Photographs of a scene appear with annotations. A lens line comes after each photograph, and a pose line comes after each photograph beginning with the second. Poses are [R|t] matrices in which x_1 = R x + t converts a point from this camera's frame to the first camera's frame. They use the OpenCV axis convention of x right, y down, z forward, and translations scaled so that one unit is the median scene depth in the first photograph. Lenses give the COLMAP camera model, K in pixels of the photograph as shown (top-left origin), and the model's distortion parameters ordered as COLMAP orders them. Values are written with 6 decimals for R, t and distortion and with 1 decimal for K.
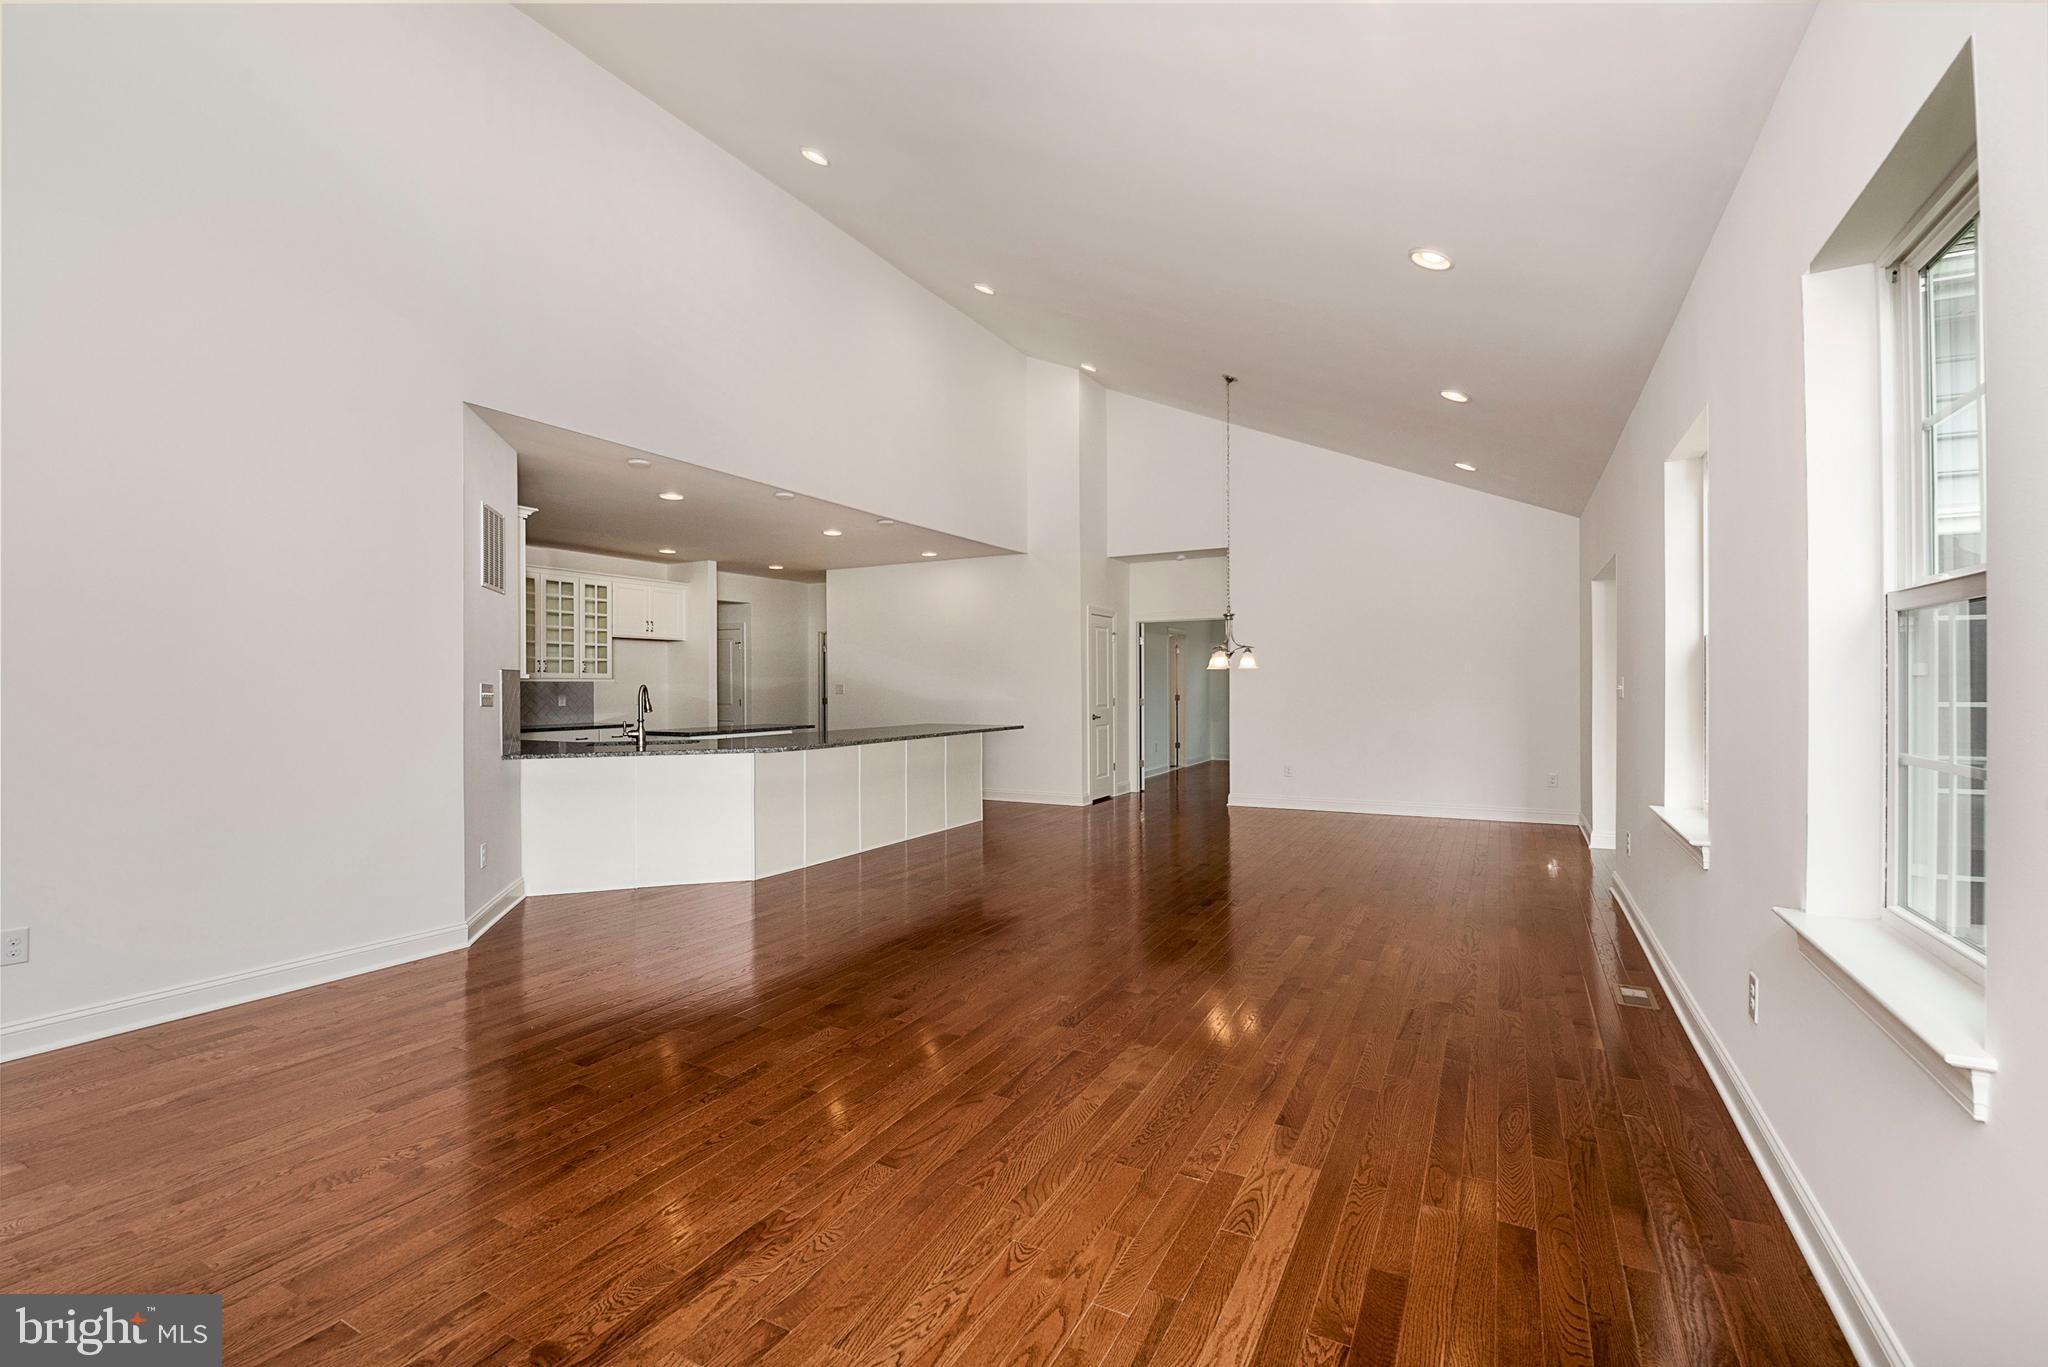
lens RADIAL K [[892.1, 0, 1047.3], [0, 892.1, 682.7], [0, 0, 1]] dist [-0.000214, -0.000729]
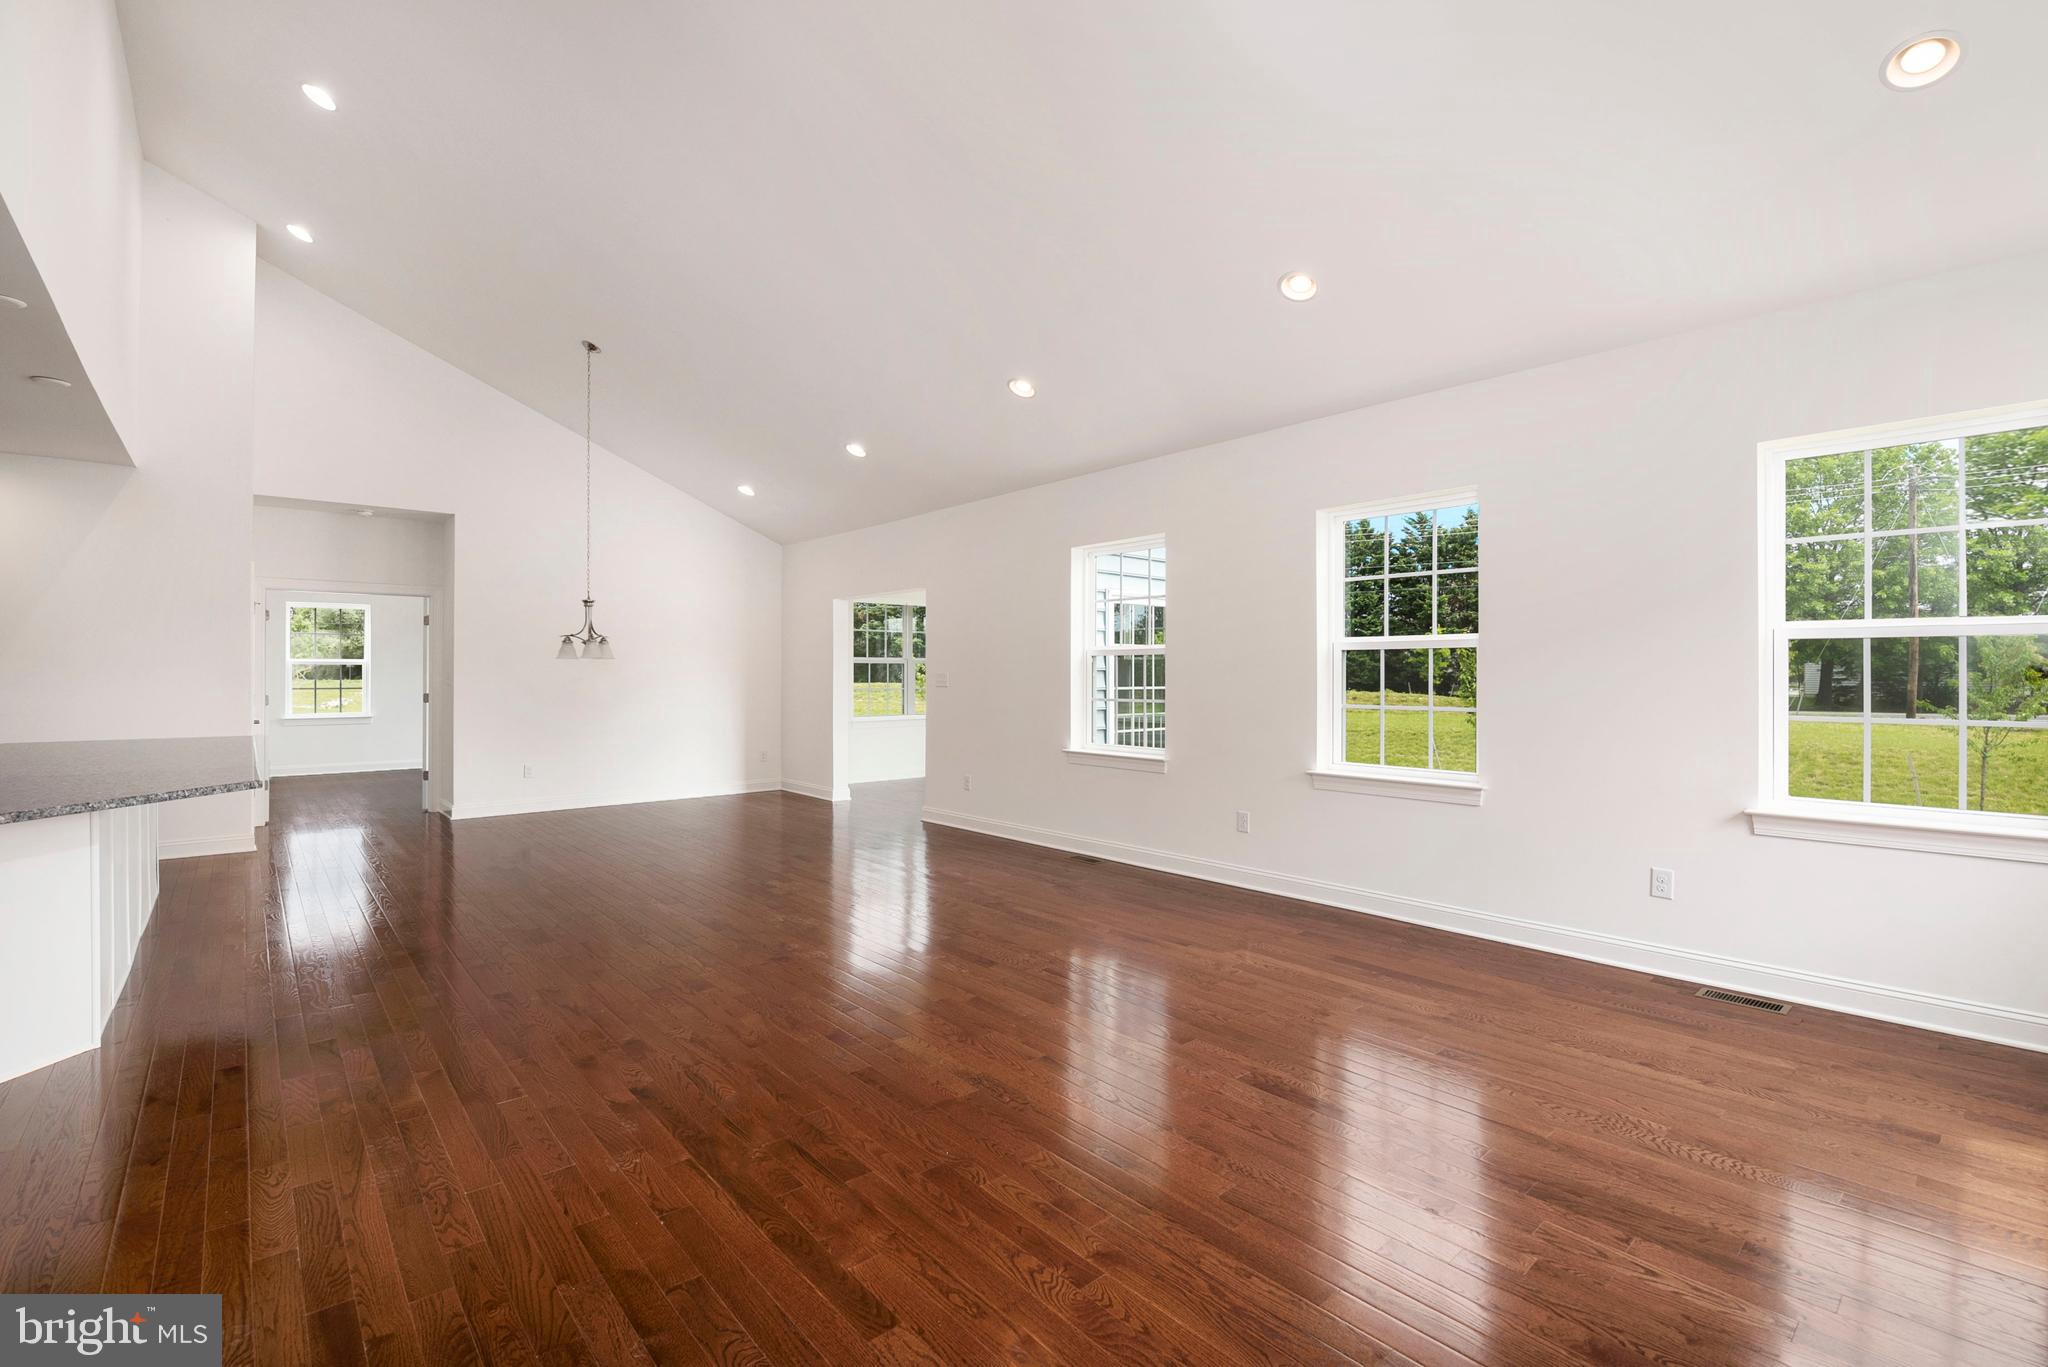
lens RADIAL K [[875.3, 0, 1024.1], [0, 875.3, 690.3], [0, 0, 1]] dist [-0.002239, -0.000320]
pose [[0.350258, -0.000879, 0.936653, -1.249074], [-0.009668, 0.999943, 0.004554, 0.018222], [-0.936603, -0.010650, 0.350230, 0.664697]]
